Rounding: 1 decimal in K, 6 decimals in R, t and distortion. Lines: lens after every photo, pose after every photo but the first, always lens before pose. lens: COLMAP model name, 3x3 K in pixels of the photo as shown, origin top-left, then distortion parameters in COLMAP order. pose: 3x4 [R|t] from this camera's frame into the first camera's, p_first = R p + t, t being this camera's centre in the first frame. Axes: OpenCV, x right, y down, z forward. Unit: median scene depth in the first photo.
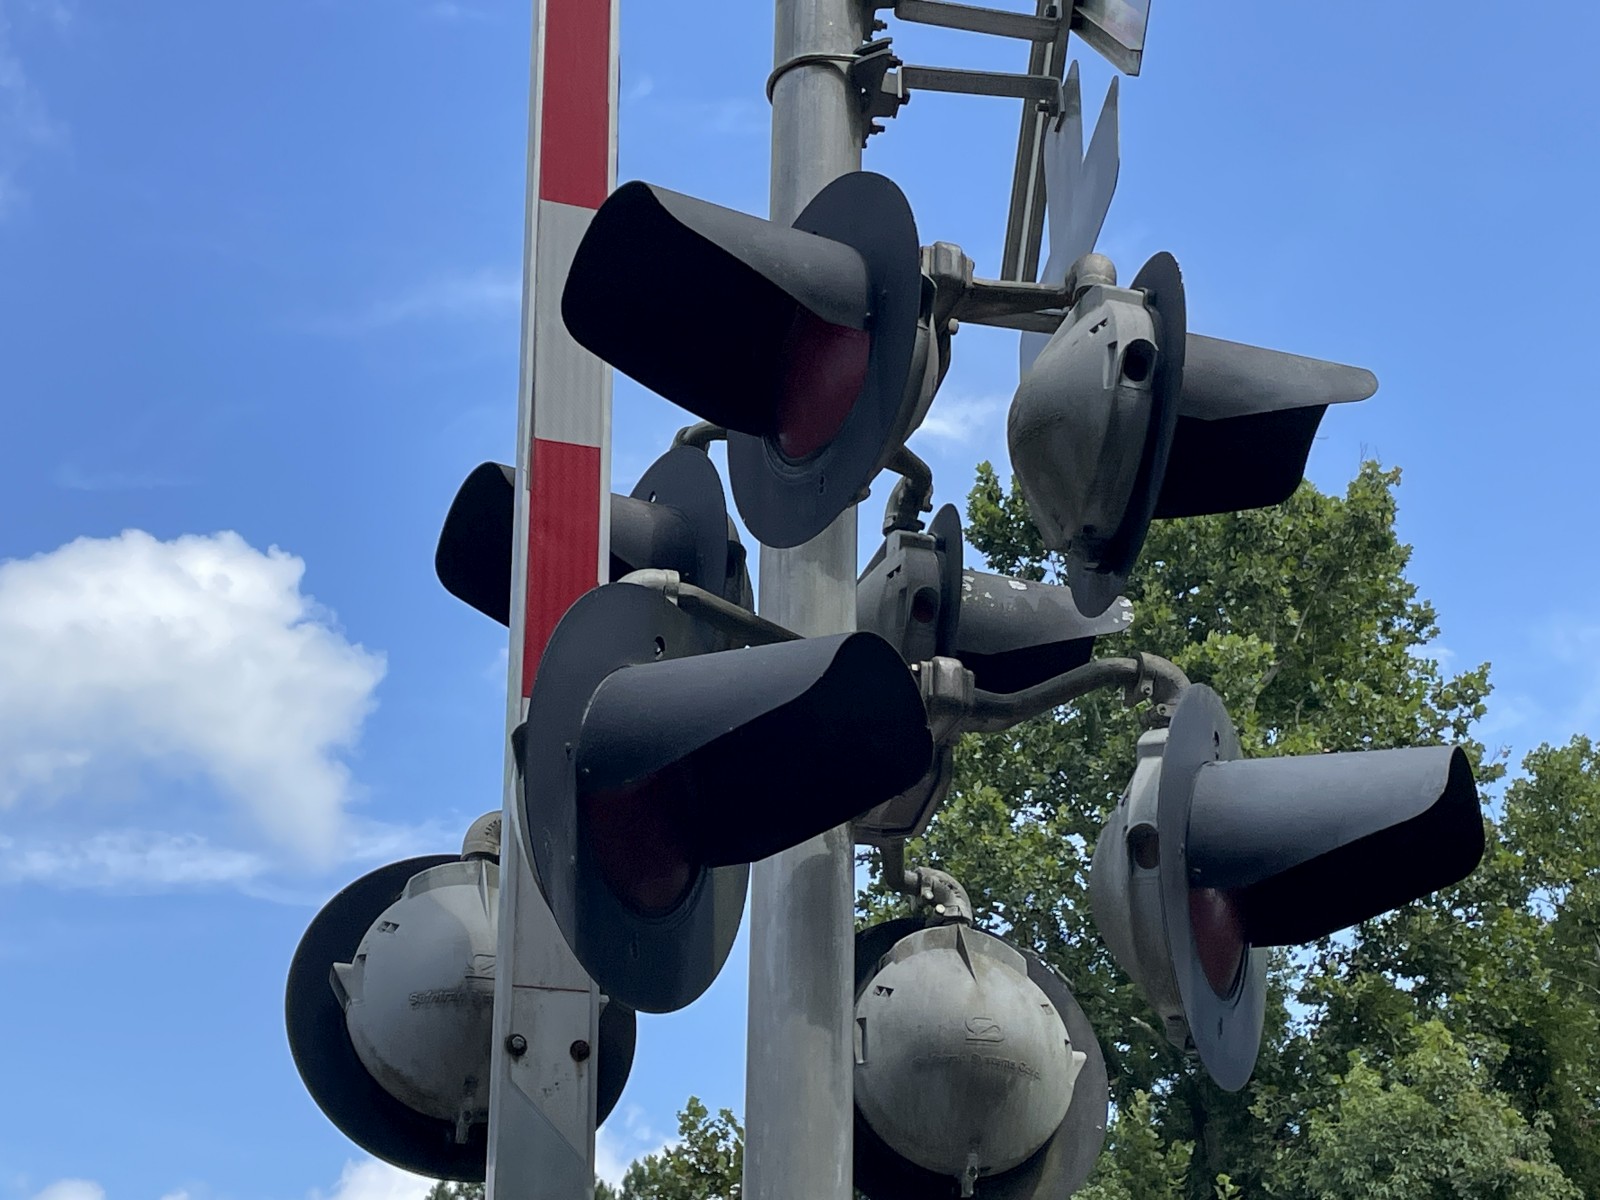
lens RADIAL K [[2857.4, 0, 806.0], [0, 2857.4, 599.5], [0, 0, 1]] dist [0.095068, 0.082787]
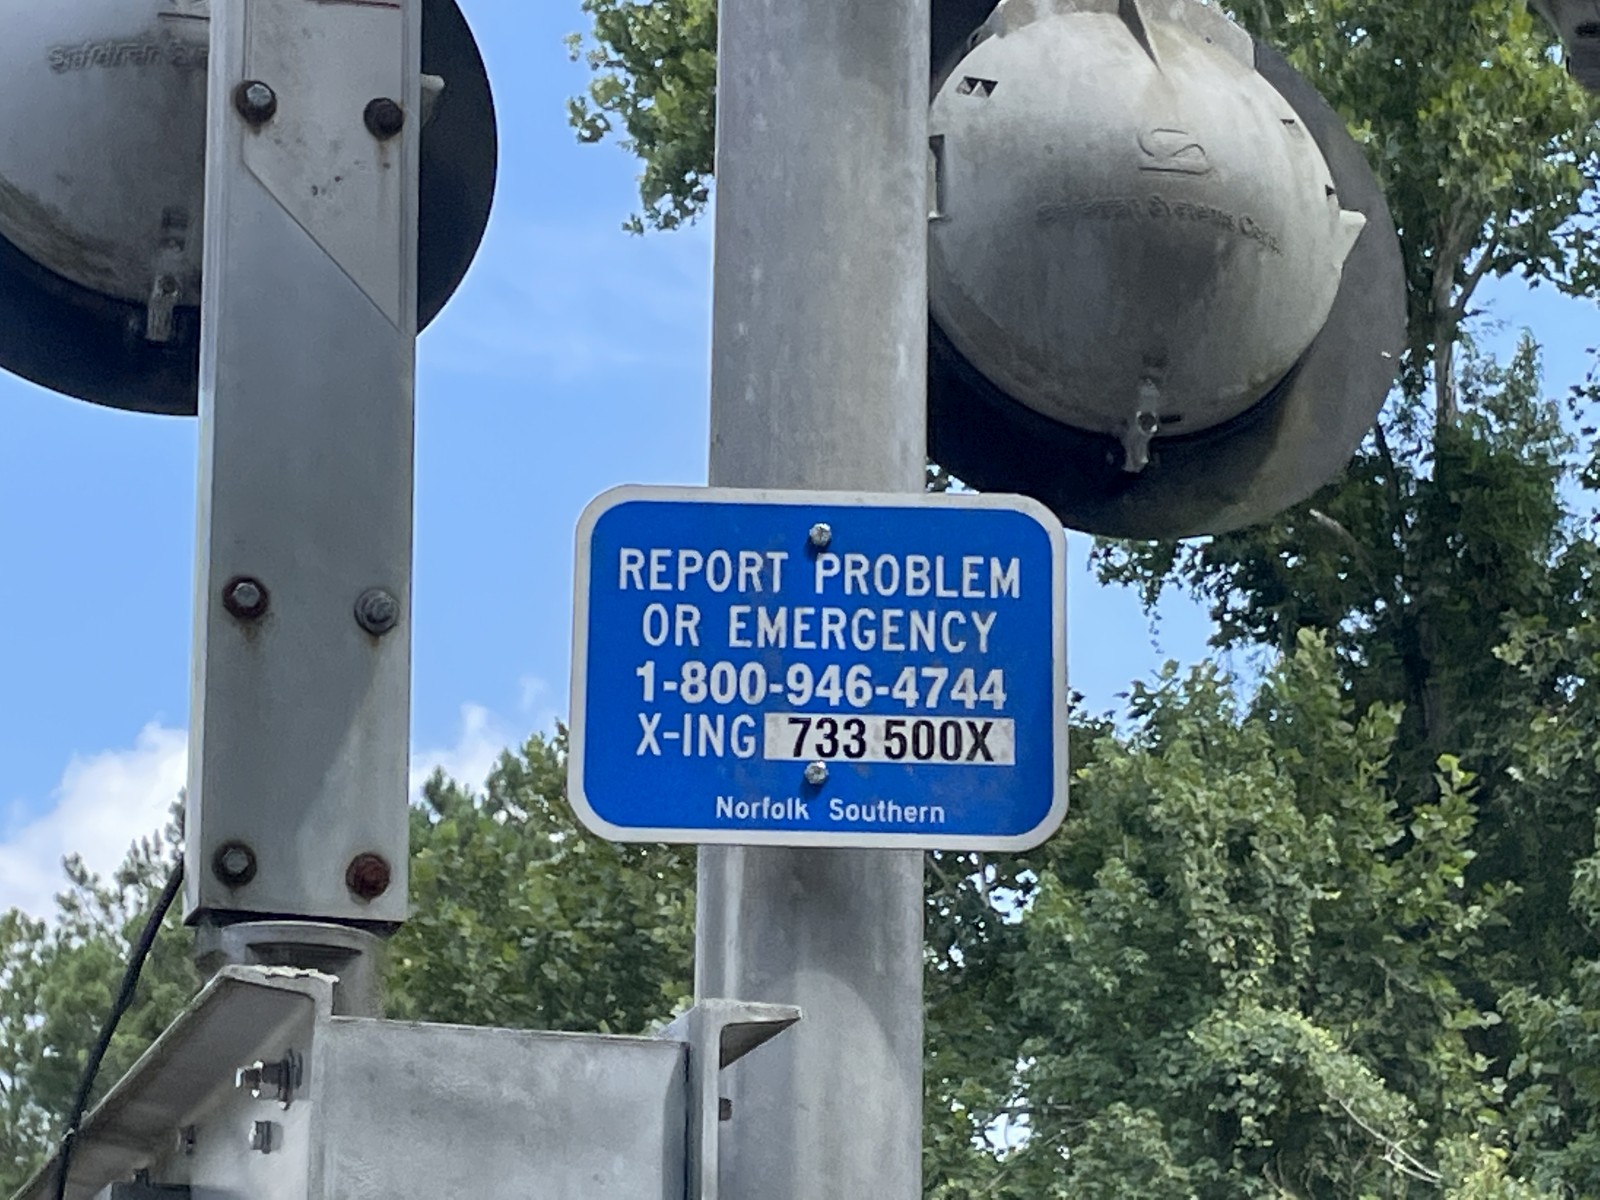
lens RADIAL K [[4398.0, 0, 797.5], [0, 4398.0, 838.8], [0, 0, 1]] dist [0.013377, 0.126788]
pose [[0.999971, 0.001906, 0.007397, -0.010656], [-0.003272, 0.981914, 0.189299, 0.117625], [-0.006903, -0.189318, 0.981892, 0.194122]]
